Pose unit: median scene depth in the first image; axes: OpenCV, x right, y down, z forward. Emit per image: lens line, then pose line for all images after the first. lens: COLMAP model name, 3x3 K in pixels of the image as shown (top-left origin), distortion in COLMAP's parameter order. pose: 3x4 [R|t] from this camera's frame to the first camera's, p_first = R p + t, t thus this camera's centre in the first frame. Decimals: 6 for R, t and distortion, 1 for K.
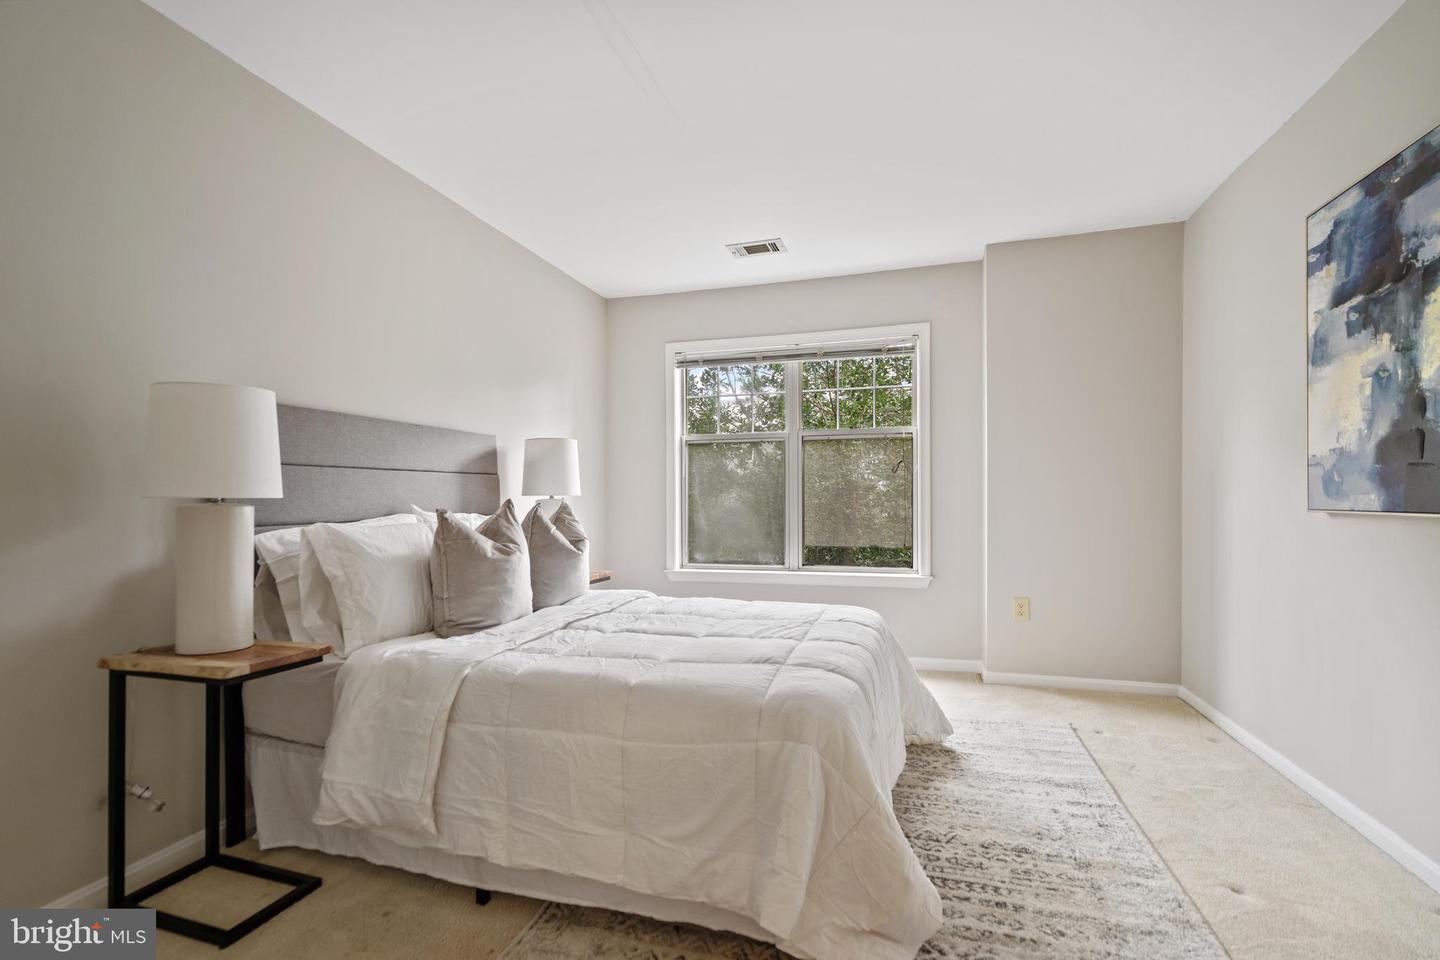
lens RADIAL K [[648.4, 0, 708.4], [0, 648.4, 480.8], [0, 0, 1]] dist [-0.002171, -0.000238]
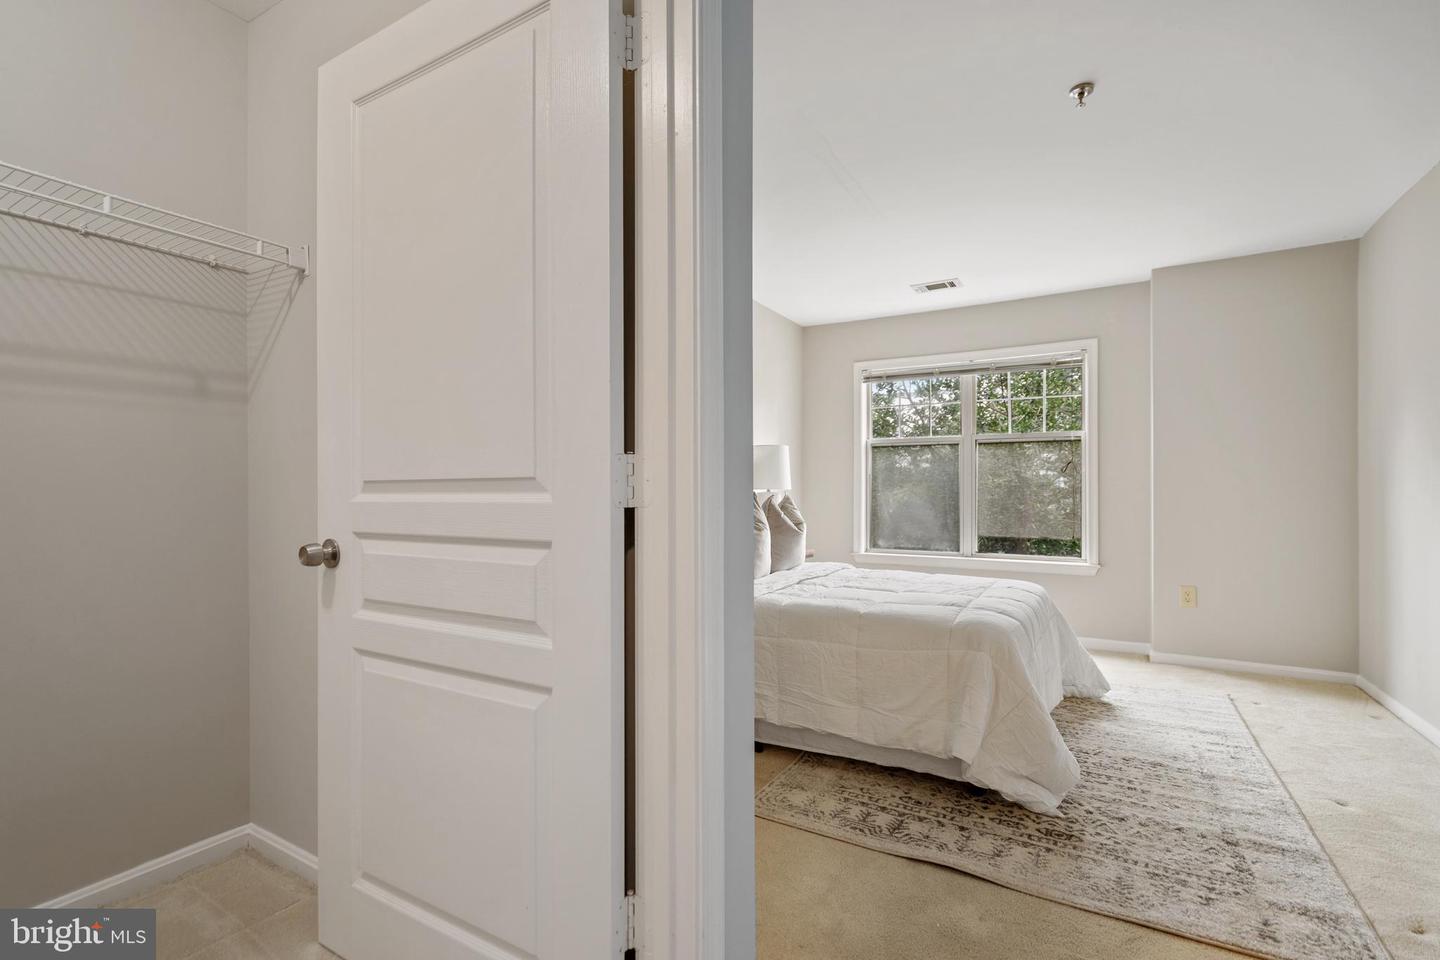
lens RADIAL K [[648.1, 0, 715.6], [0, 648.1, 472.7], [0, 0, 1]] dist [-0.002849, 0.003318]
pose [[0.972741, 0.003067, -0.231873, -0.058102], [-0.003989, 0.999986, -0.003507, -0.007370], [0.231859, 0.004336, 0.972740, -0.342124]]
